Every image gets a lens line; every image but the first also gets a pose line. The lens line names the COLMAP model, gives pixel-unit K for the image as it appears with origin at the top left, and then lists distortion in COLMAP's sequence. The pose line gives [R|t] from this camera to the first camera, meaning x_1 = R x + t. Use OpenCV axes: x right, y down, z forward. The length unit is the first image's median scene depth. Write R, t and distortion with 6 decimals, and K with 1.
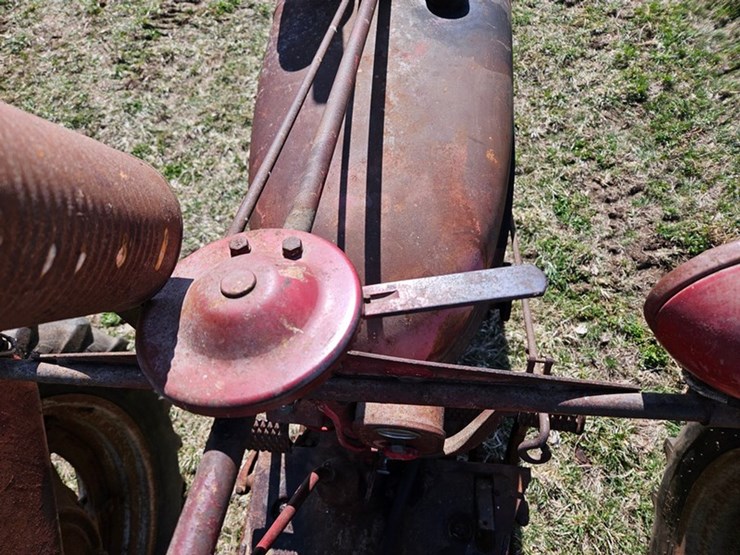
lens RADIAL K [[498.5, 0, 351.9], [0, 498.5, 286.6], [0, 0, 1]] dist [0.057879, -0.050054]
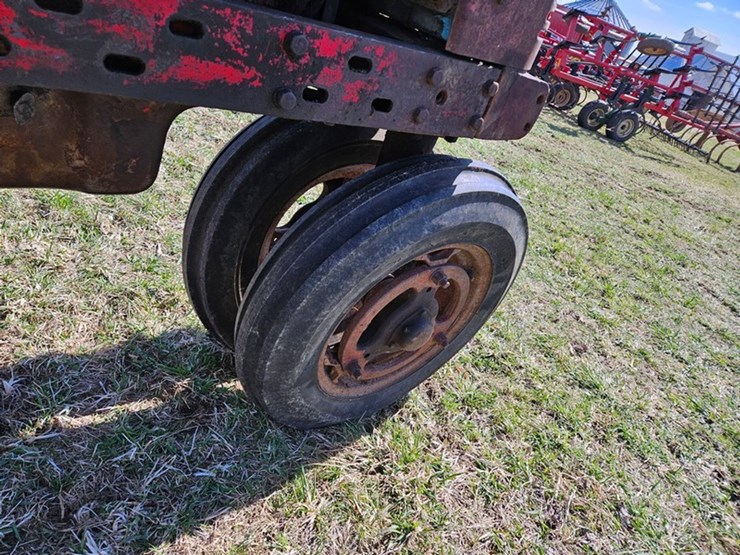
lens RADIAL K [[496.5, 0, 359.8], [0, 496.5, 275.4], [0, 0, 1]] dist [0.072981, -0.057522]
pose [[0.573409, 0.666235, -0.476794, 0.382931], [-0.819213, 0.473098, -0.324143, -0.275937], [0.009615, 0.576462, 0.817067, 0.616895]]
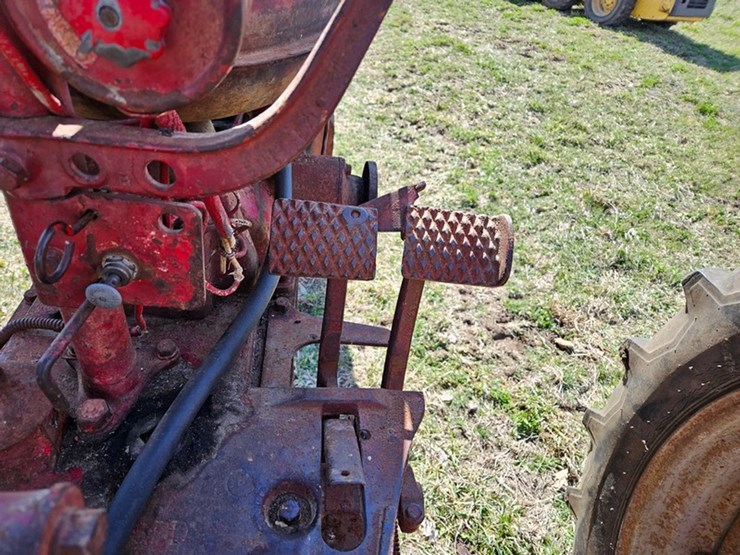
lens RADIAL K [[500.4, 0, 362.3], [0, 500.4, 285.3], [0, 0, 1]] dist [0.062748, -0.055927]
pose [[0.950493, 0.091395, 0.297001, 0.047888], [0.023538, 0.931848, -0.362085, 0.177579], [-0.309853, 0.351150, 0.883564, 0.199294]]
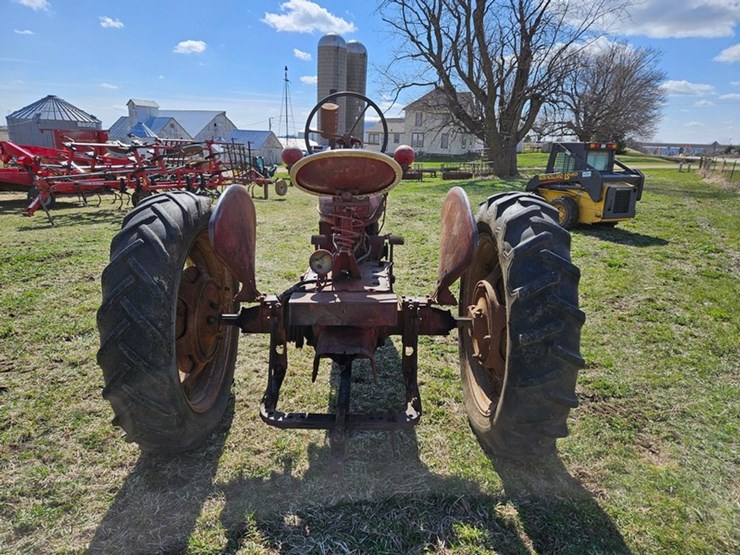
lens RADIAL K [[494.5, 0, 357.2], [0, 494.5, 278.1], [0, 0, 1]] dist [0.074261, -0.057333]
pose [[0.984199, 0.117212, 0.132717, -0.130097], [0.016593, 0.685179, -0.728185, 1.141248], [-0.176287, 0.718881, 0.672408, -0.450213]]
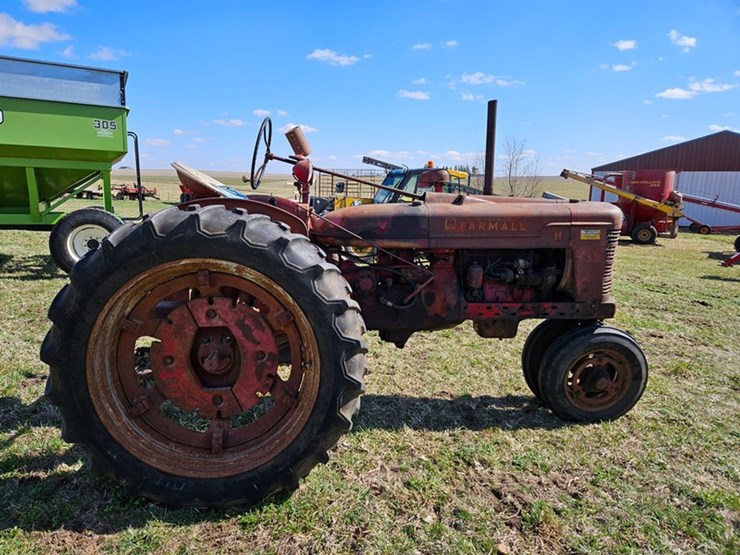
lens RADIAL K [[488.7, 0, 356.1], [0, 488.7, 271.8], [0, 0, 1]] dist [0.067357, -0.049414]
pose [[0.144324, 0.302501, -0.942159, 1.313433], [-0.886903, 0.461789, 0.012408, -0.003608], [0.438832, 0.833813, 0.334937, 0.018321]]
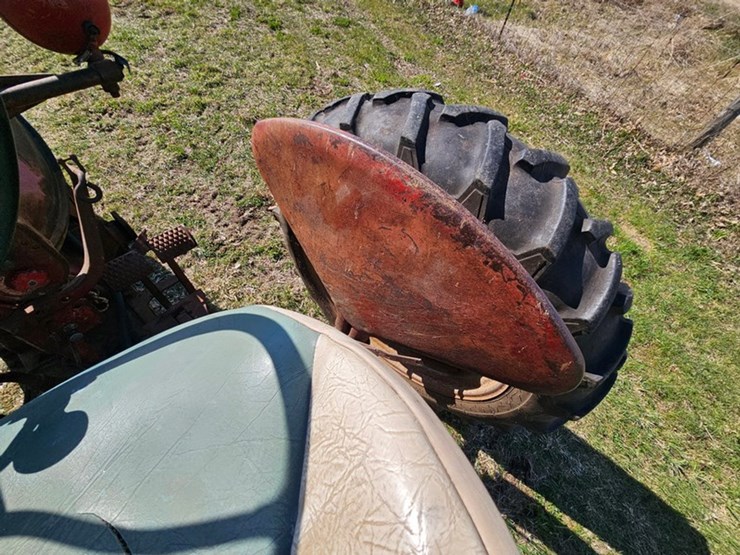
lens RADIAL K [[304.2, 0, 367.0], [0, 304.2, 277.9], [0, 0, 1]] dist [-0.002167, 0.000356]
pose [[0.541198, -0.564225, 0.623502, 0.023261], [0.636547, 0.759389, 0.134673, 0.214916], [-0.549466, 0.324003, 0.770136, -0.016964]]
